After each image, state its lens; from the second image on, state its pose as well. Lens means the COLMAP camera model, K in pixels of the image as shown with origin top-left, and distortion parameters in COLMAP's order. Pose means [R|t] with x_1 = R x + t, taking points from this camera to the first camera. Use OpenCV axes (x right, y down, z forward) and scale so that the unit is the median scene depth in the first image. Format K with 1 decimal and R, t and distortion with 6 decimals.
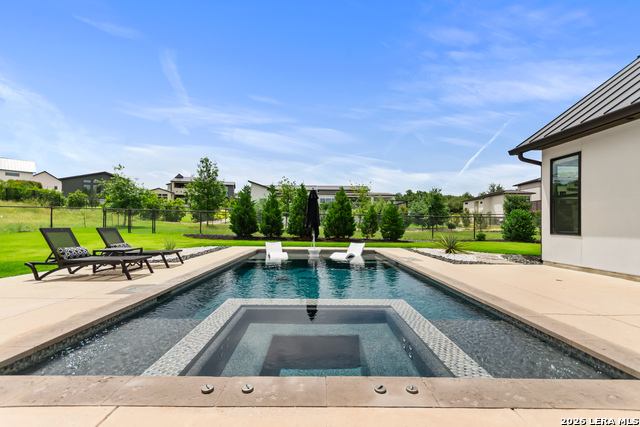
lens RADIAL K [[288.3, 0, 318.0], [0, 288.3, 216.6], [0, 0, 1]] dist [0.005760, 0.001193]
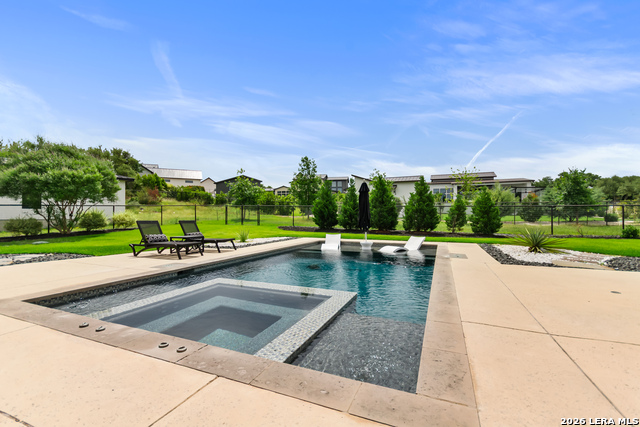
lens RADIAL K [[288.3, 0, 318.0], [0, 288.3, 216.6], [0, 0, 1]] dist [0.005760, 0.001193]
pose [[0.913150, -0.007005, -0.407564, 0.155584], [0.017283, 0.999619, 0.021544, 0.000508], [0.407258, -0.026717, 0.912923, 0.012697]]
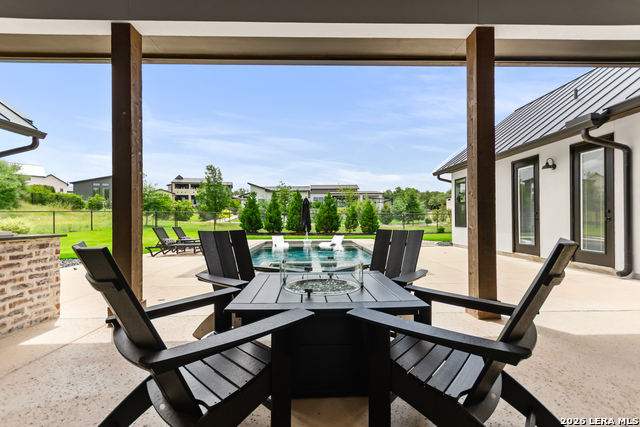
lens RADIAL K [[288.3, 0, 318.0], [0, 288.3, 216.6], [0, 0, 1]] dist [0.005760, 0.001193]
pose [[0.999684, -0.014640, 0.020412, 0.007490], [0.014381, 0.999815, 0.012792, -0.011941], [-0.020595, -0.012495, 0.999710, -0.256773]]
